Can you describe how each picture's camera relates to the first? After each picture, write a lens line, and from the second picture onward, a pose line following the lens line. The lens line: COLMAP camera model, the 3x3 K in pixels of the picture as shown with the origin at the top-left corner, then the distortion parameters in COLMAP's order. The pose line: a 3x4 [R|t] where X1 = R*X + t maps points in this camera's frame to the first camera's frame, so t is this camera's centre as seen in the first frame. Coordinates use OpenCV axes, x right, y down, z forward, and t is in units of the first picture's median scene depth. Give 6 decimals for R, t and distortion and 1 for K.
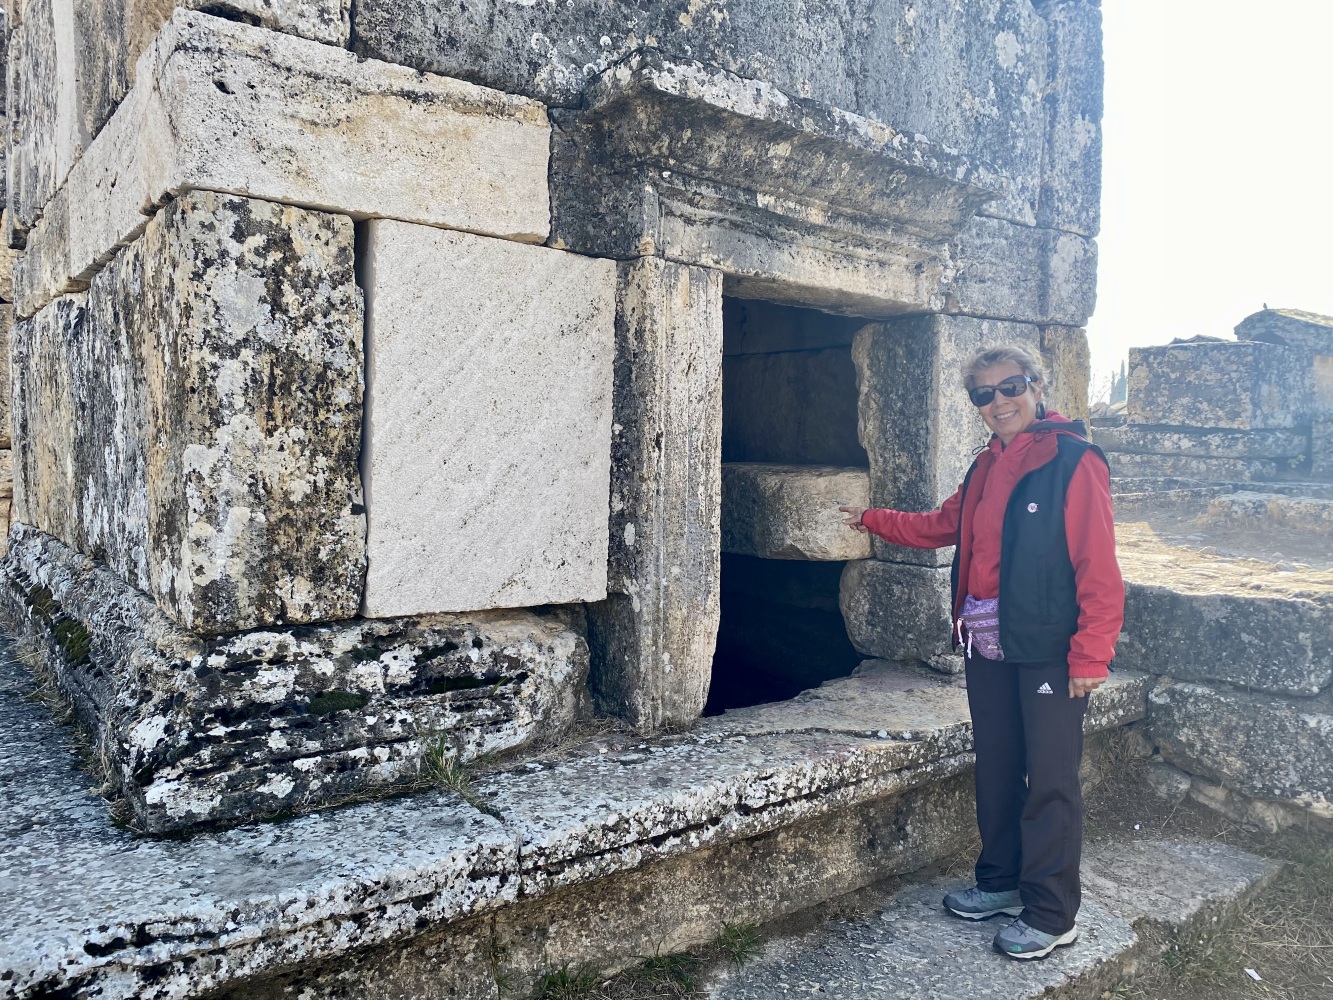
lens RADIAL K [[1006.5, 0, 667.3], [0, 1006.5, 501.7], [0, 0, 1]] dist [0.029711, -0.006404]
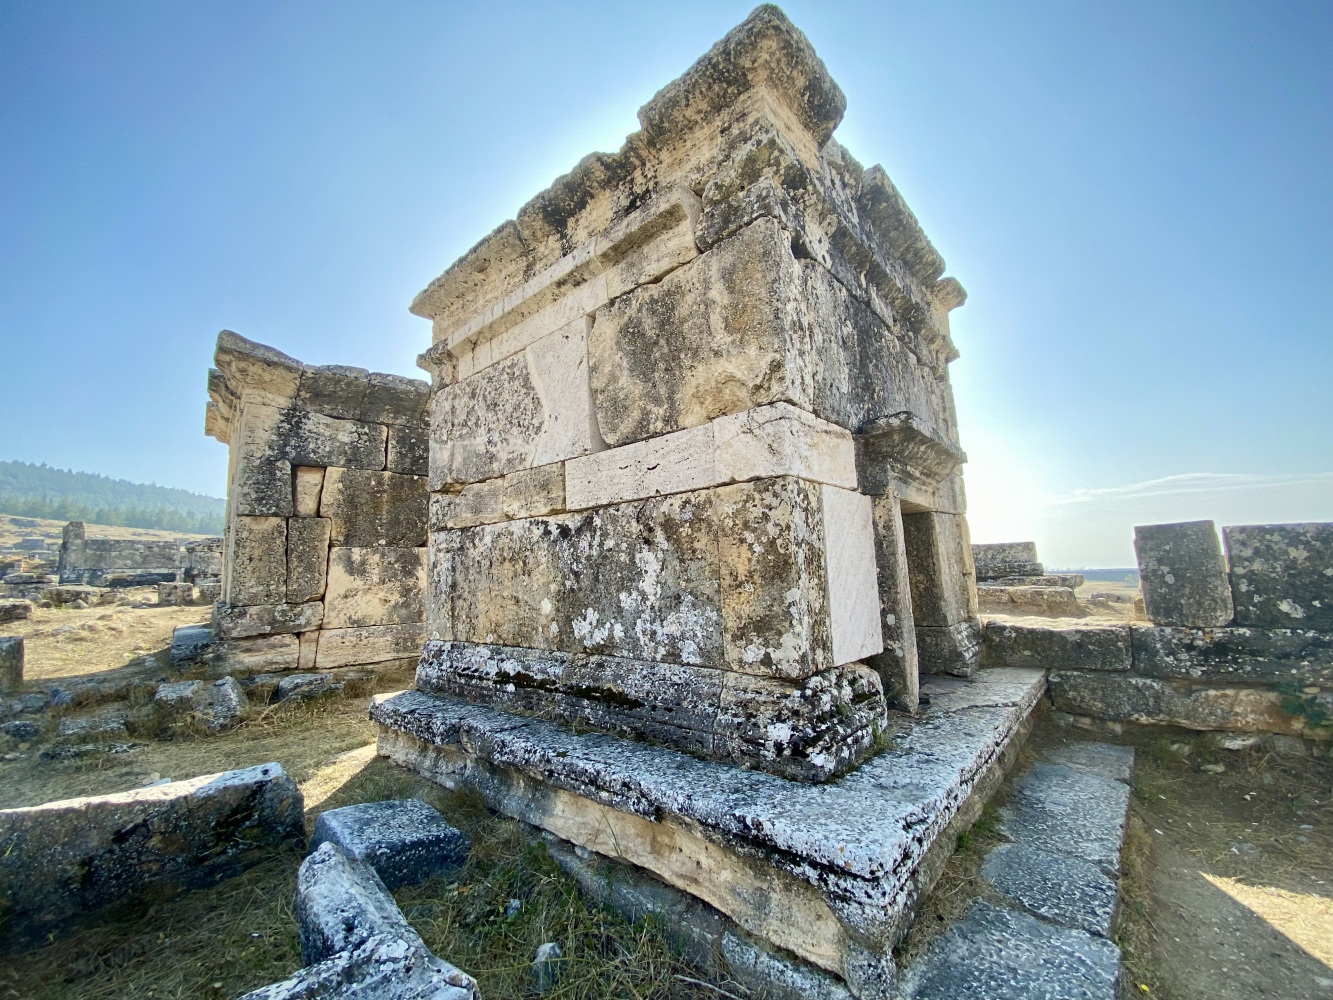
lens RADIAL K [[533.8, 0, 665.0], [0, 533.8, 497.9], [0, 0, 1]] dist [-0.000648, -0.000727]
pose [[0.981093, -0.028882, 0.191371, -0.875005], [0.066583, 0.978814, -0.193625, -0.040244], [-0.181724, 0.202706, 0.962230, -0.084692]]
